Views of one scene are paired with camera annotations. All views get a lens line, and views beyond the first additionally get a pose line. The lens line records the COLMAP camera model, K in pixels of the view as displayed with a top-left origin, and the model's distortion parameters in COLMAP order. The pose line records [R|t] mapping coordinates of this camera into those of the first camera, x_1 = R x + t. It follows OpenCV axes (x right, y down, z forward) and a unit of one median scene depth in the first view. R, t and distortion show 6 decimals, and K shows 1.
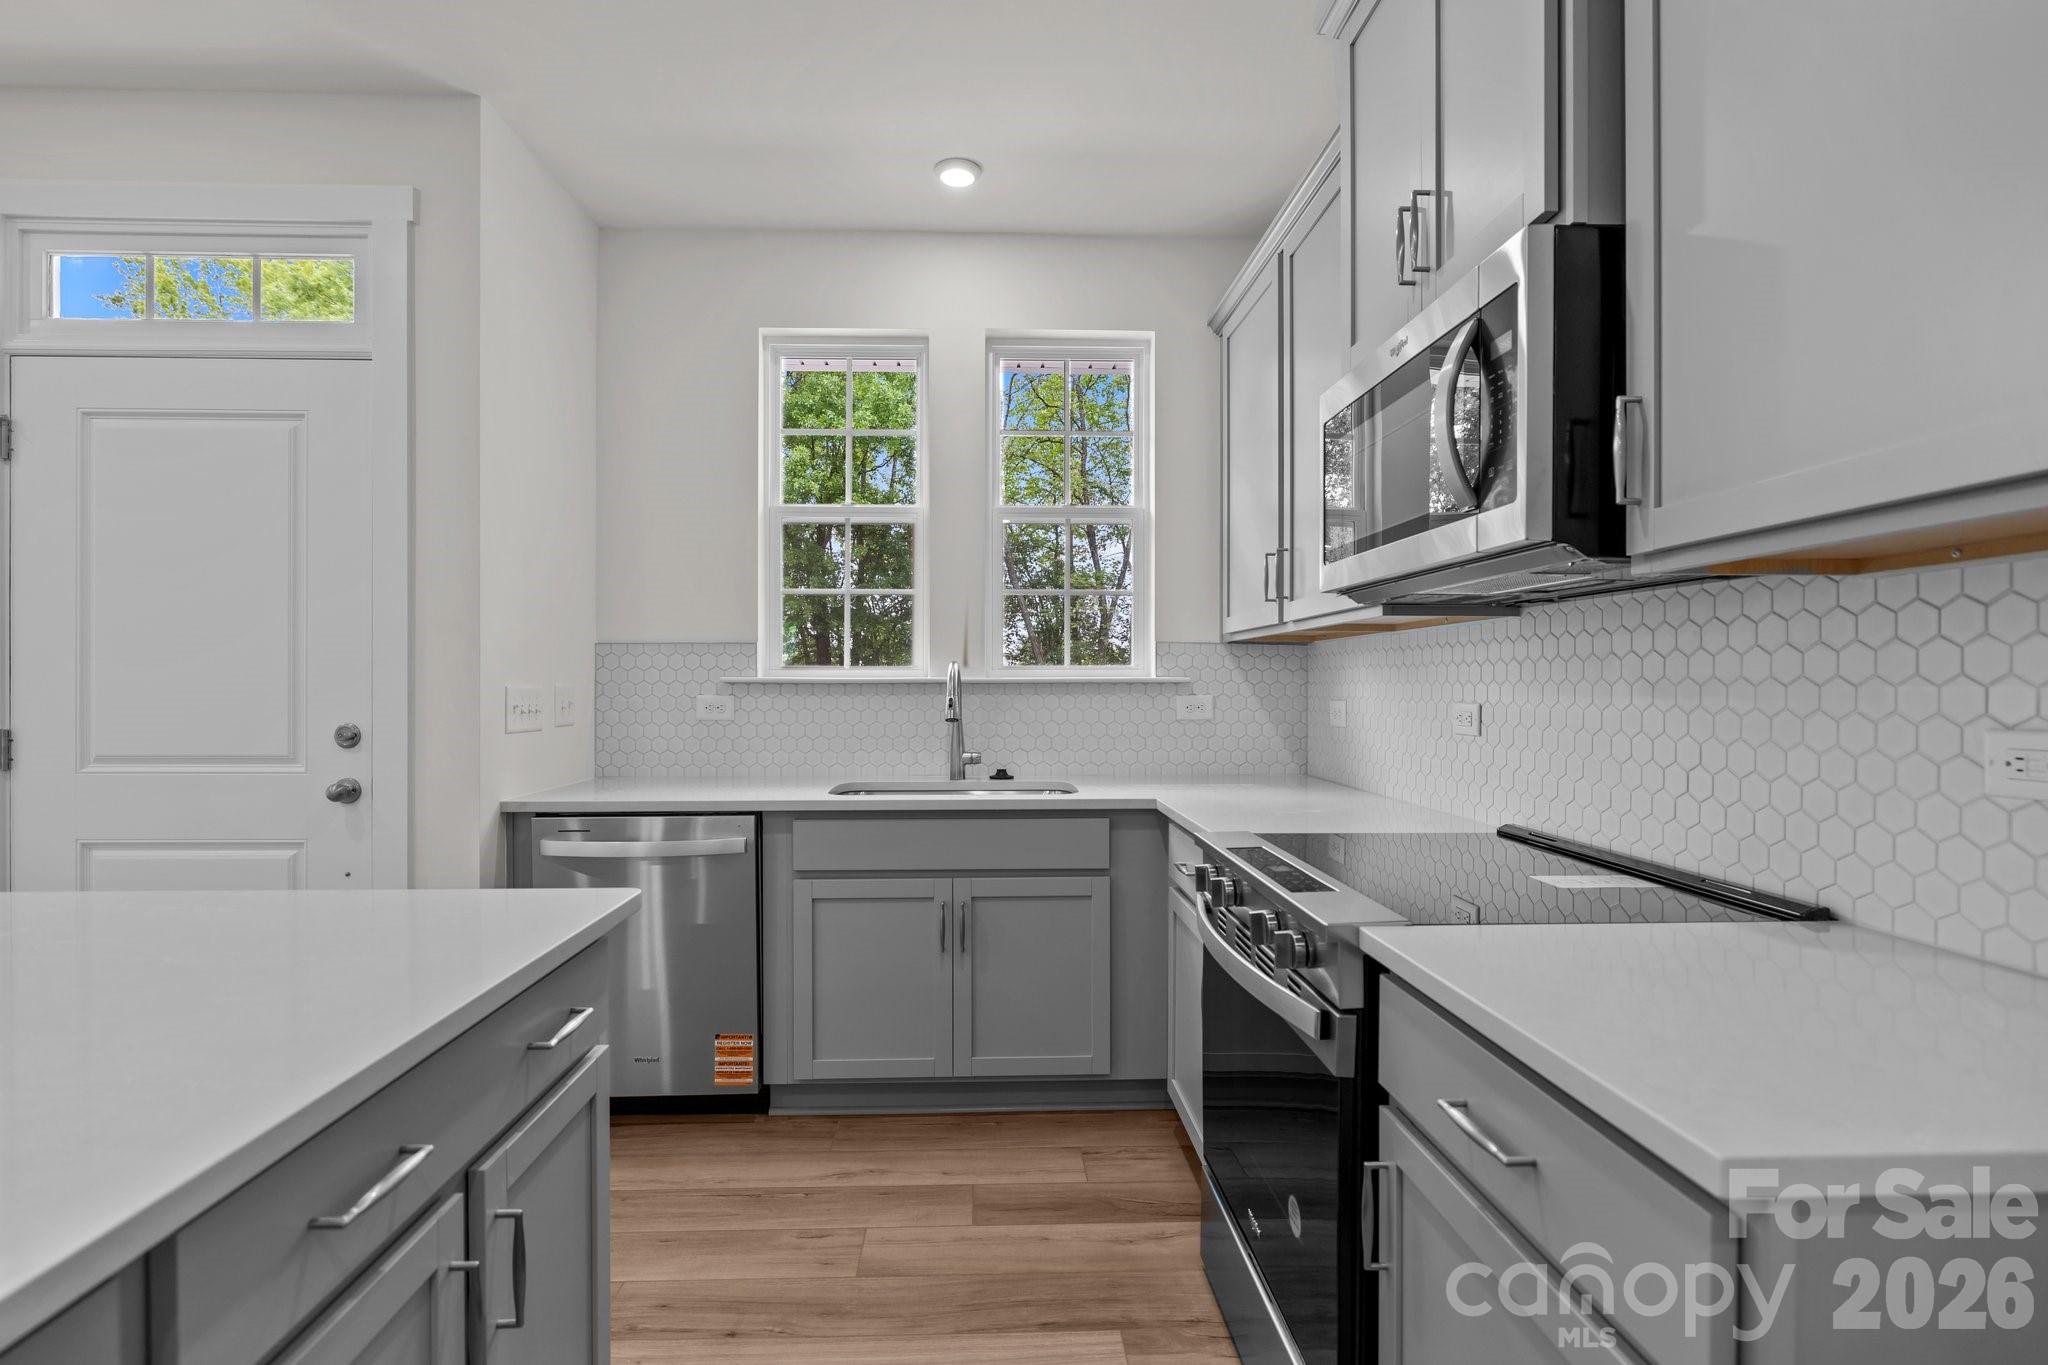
lens RADIAL K [[963.1, 0, 1010.2], [0, 963.1, 687.4], [0, 0, 1]] dist [-0.005623, -0.000362]
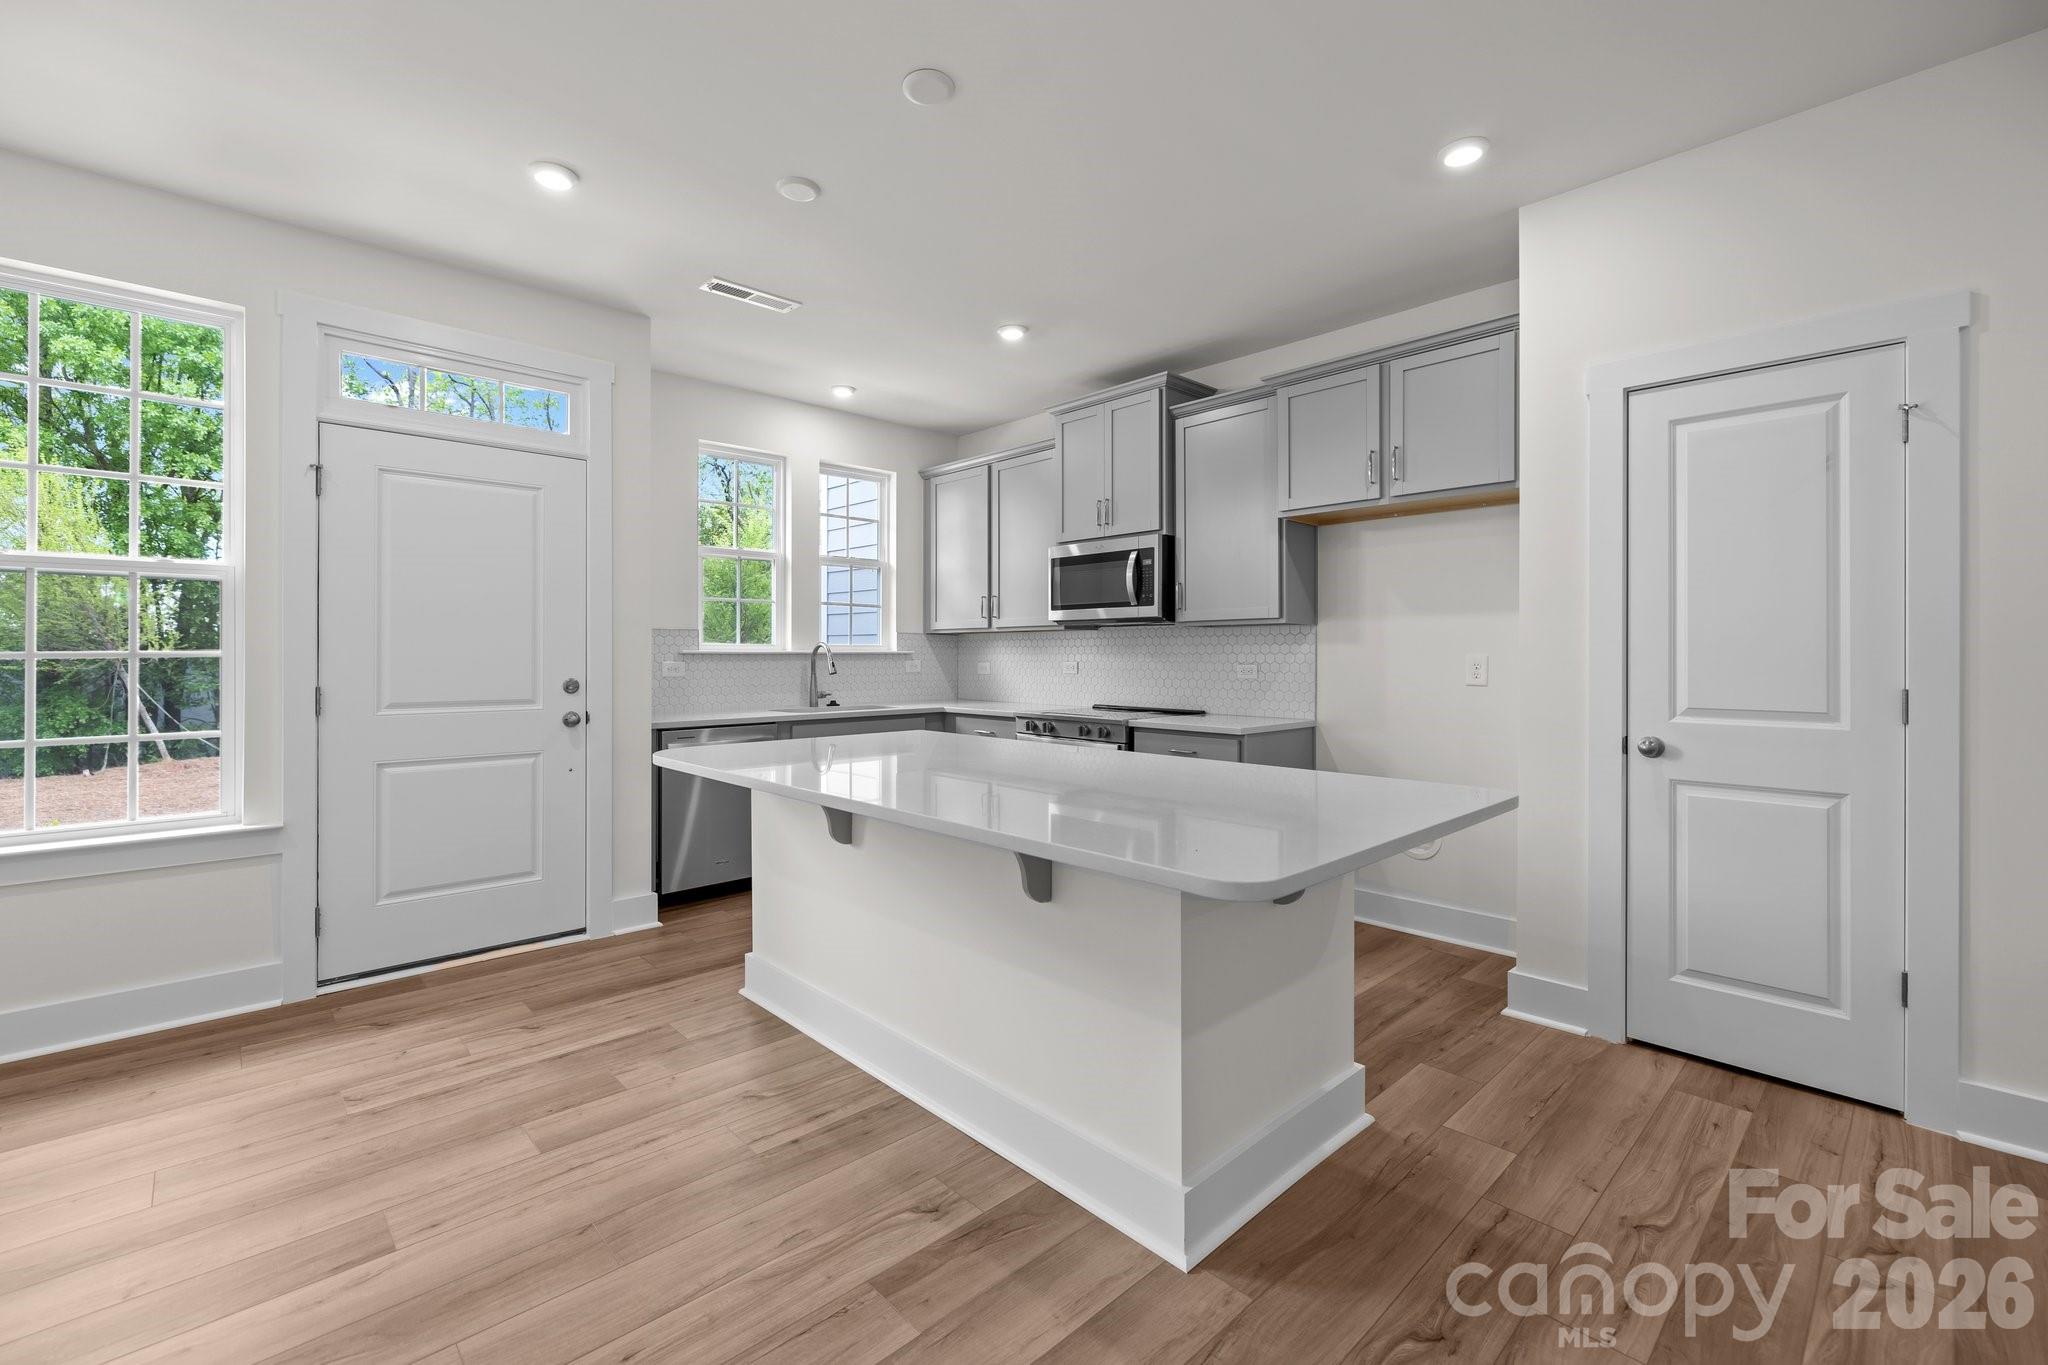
lens RADIAL K [[868.0, 0, 996.5], [0, 868.0, 653.1], [0, 0, 1]] dist [0.001437, -0.000055]
pose [[0.761669, 0.001380, 0.647965, -1.071064], [0.002374, 0.999985, -0.004920, 0.003478], [-0.647962, 0.005286, 0.761654, -0.593420]]
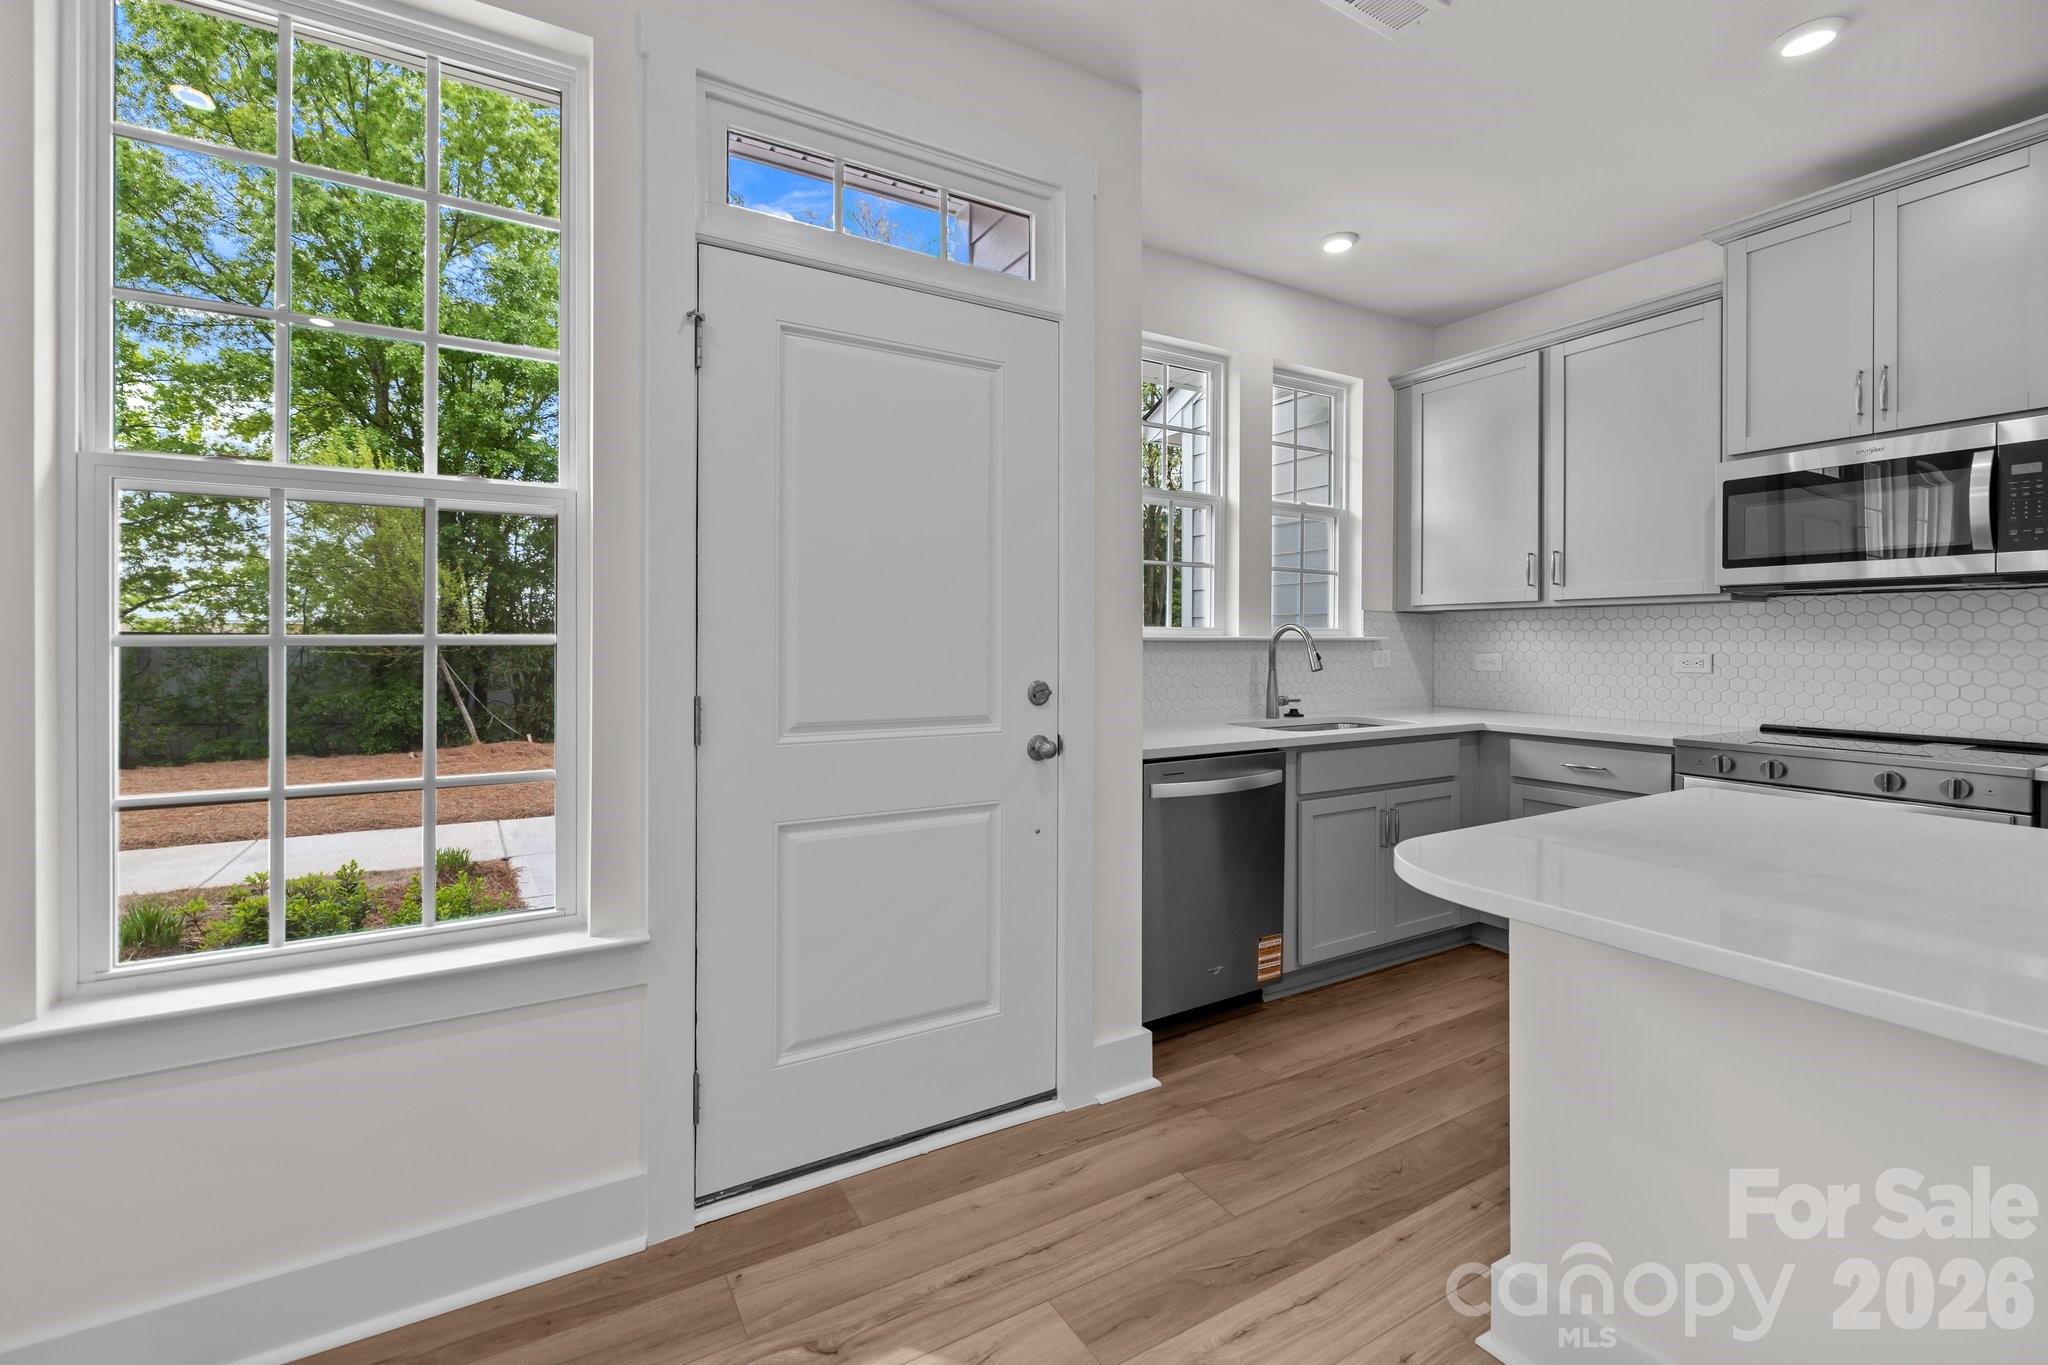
lens RADIAL K [[869.9, 0, 1001.8], [0, 869.9, 640.8], [0, 0, 1]] dist [0.003481, -0.000174]
pose [[0.884446, 0.001352, 0.466641, -1.118592], [0.000825, 0.999990, -0.004461, 0.000140], [-0.466643, 0.004330, 0.884435, 0.206779]]
